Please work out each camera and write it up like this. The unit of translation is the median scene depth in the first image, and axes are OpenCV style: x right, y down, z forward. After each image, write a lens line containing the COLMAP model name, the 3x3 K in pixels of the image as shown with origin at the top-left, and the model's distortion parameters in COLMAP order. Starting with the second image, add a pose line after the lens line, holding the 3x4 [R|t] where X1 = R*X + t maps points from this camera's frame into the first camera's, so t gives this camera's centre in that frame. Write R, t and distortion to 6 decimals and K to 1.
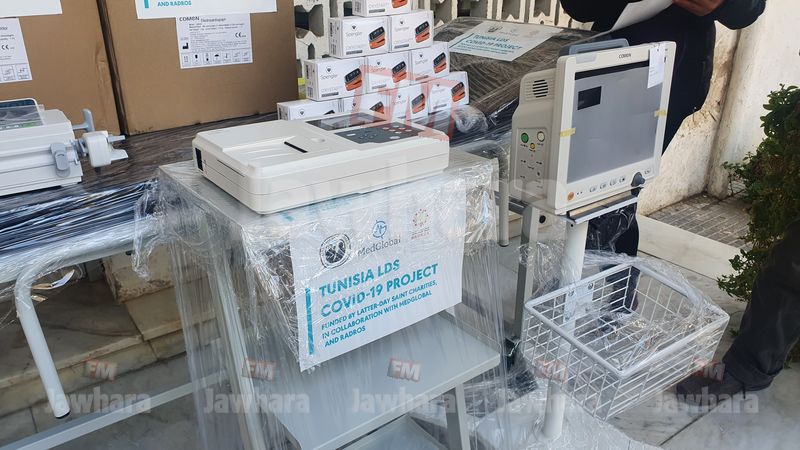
lens RADIAL K [[639.0, 0, 400.0], [0, 639.0, 225.0], [0, 0, 1]] dist [0.006416, -0.001987]
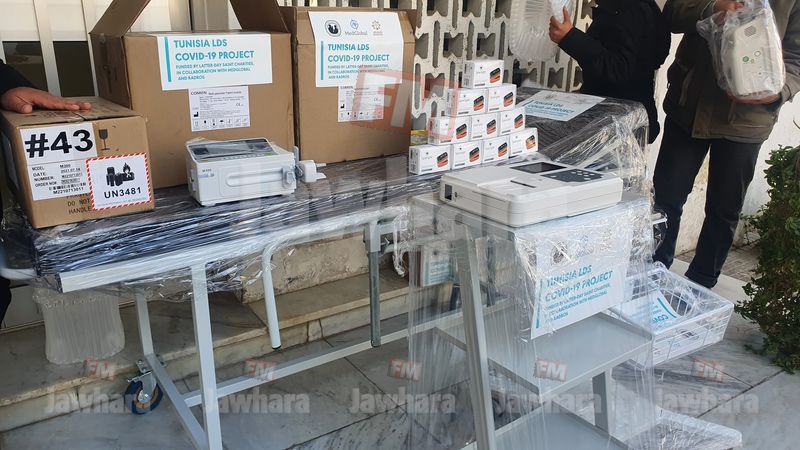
lens RADIAL K [[628.0, 0, 397.9], [0, 628.0, 204.8], [0, 0, 1]] dist [0.002900, -0.010005]
pose [[0.998837, 0.026477, -0.040300, -0.140314], [-0.031017, 0.992700, -0.116552, 0.092598], [0.036920, 0.117666, 0.992367, -0.337290]]
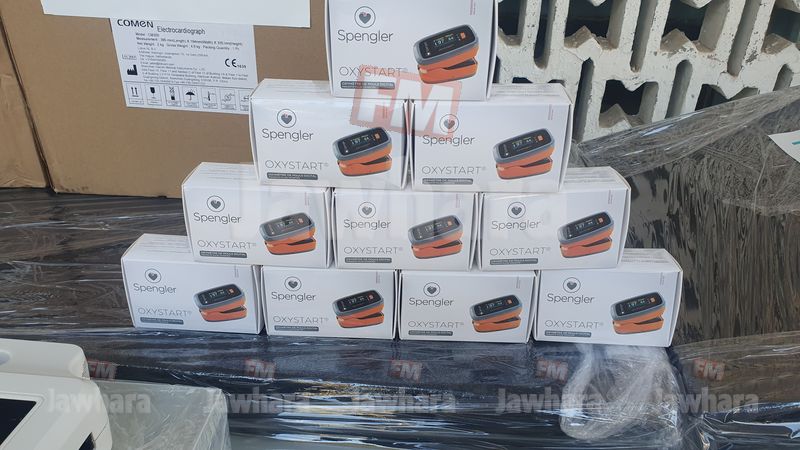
lens RADIAL K [[639.0, 0, 400.0], [0, 639.0, 225.0], [0, 0, 1]] dist [0.006416, -0.001987]
pose [[0.747796, 0.334334, -0.573604, 0.192875], [-0.286687, 0.941862, 0.175231, -0.297278], [0.598842, 0.033408, 0.800170, 0.653559]]
